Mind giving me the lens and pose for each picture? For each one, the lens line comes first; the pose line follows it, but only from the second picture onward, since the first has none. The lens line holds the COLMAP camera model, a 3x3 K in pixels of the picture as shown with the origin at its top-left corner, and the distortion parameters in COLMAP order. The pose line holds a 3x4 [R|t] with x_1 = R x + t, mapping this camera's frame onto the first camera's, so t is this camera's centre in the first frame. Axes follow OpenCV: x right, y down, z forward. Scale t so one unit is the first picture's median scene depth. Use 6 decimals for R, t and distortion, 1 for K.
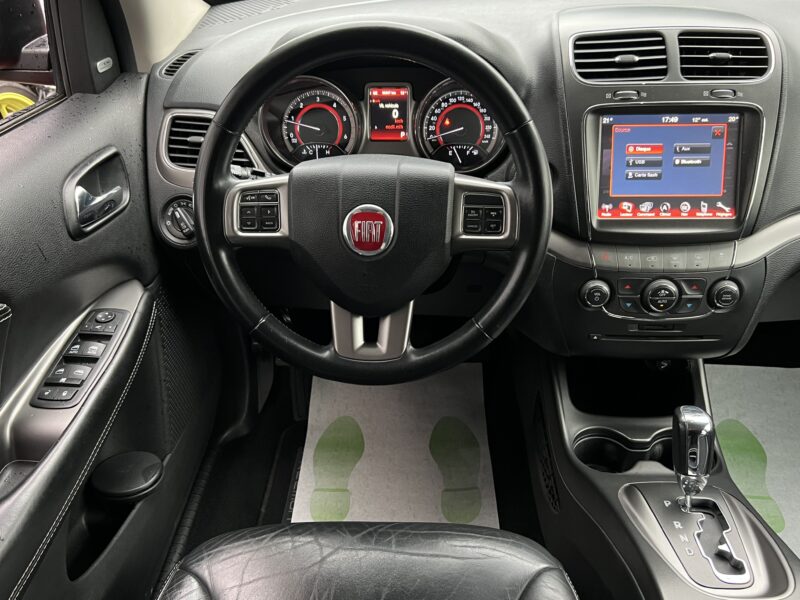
lens RADIAL K [[647.9, 0, 400.0], [0, 647.9, 300.0], [0, 0, 1]] dist [-0.000512, -0.006455]
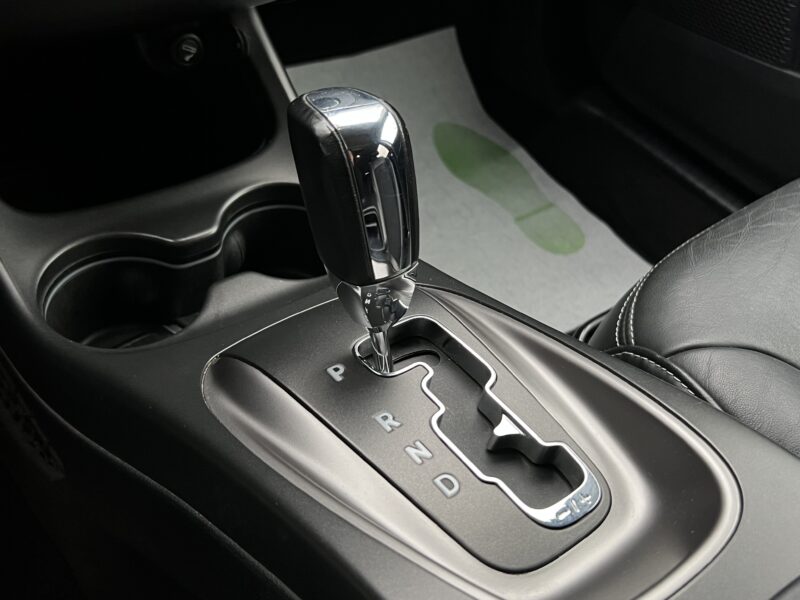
lens RADIAL K [[825.1, 0, 400.0], [0, 825.1, 300.0], [0, 0, 1]] dist [0.064978, -0.110861]
pose [[0.745782, -0.360778, 0.560043, 0.192058], [0.200365, 0.923215, 0.327916, 0.130216], [-0.635345, -0.132341, 0.760804, 0.624909]]
